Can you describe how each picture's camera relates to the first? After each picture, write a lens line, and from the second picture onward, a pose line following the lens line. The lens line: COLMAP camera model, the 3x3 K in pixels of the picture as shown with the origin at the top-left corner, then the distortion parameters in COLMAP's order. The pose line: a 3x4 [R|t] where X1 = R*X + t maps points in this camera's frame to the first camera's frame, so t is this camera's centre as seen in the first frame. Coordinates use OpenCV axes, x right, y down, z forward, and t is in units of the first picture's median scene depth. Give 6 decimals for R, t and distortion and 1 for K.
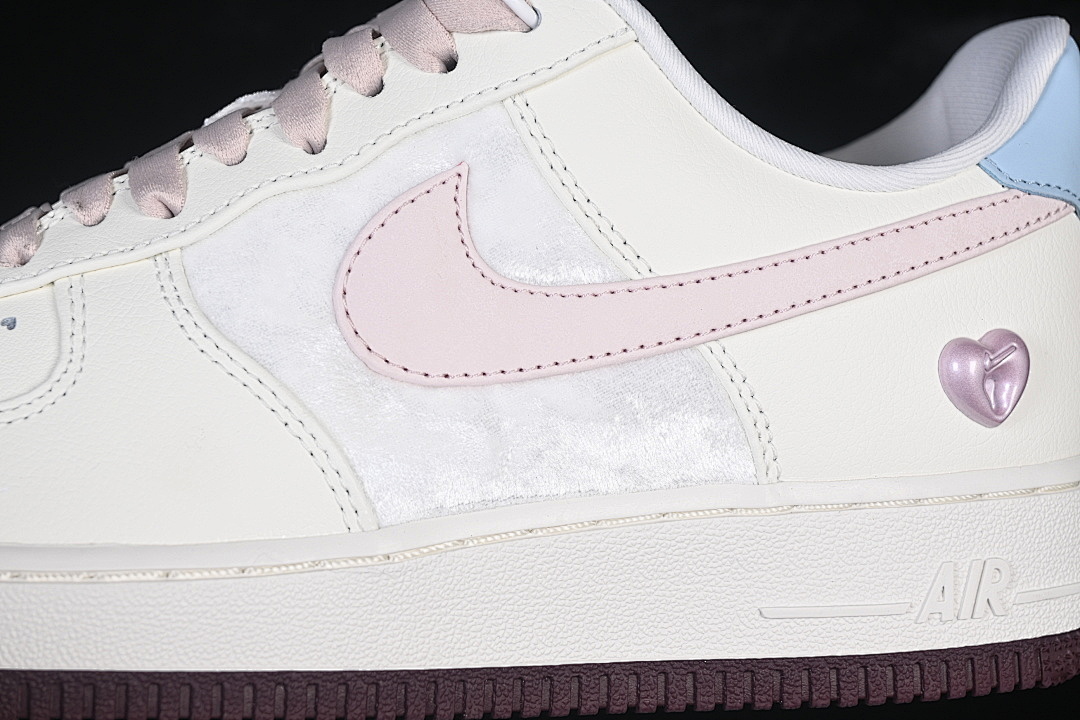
lens RADIAL K [[2507.6, 0, 541.6], [0, 2507.6, 358.6], [0, 0, 1]] dist [-0.049483, 0.000000]
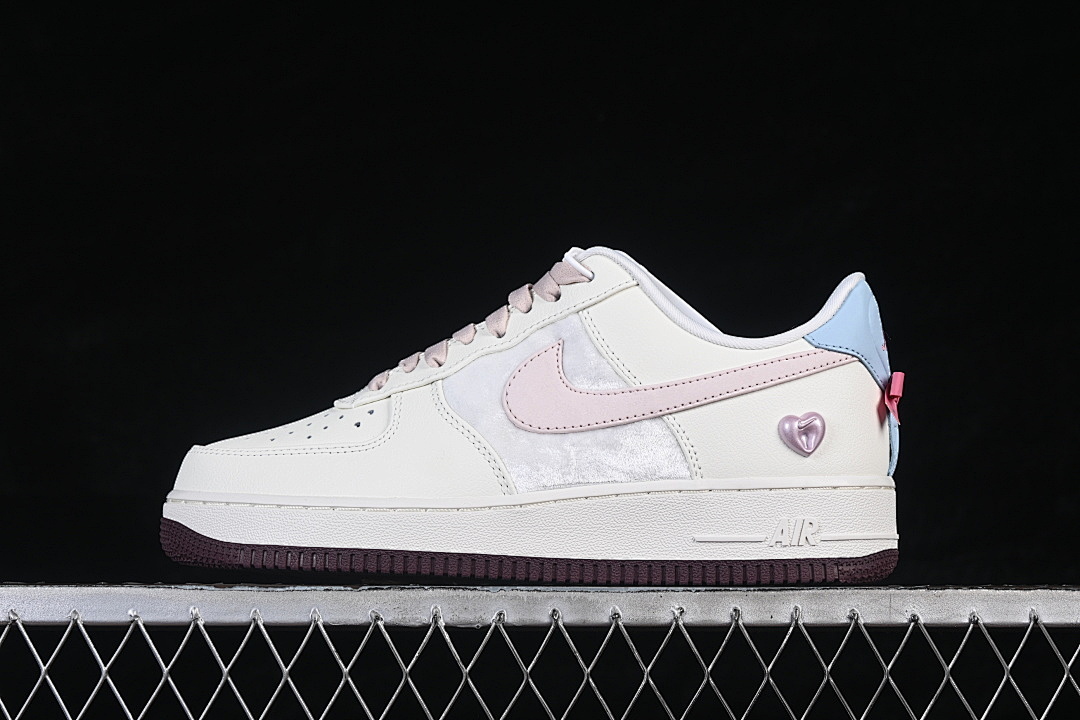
lens RADIAL K [[2507.6, 0, 537.7], [0, 2507.6, 359.1], [0, 0, 1]] dist [-0.049483, 0.000000]
pose [[0.957930, -0.031028, -0.285319, 0.600319], [-0.019452, 0.984834, -0.172406, 0.334887], [0.286342, 0.170703, 0.942798, -1.161923]]
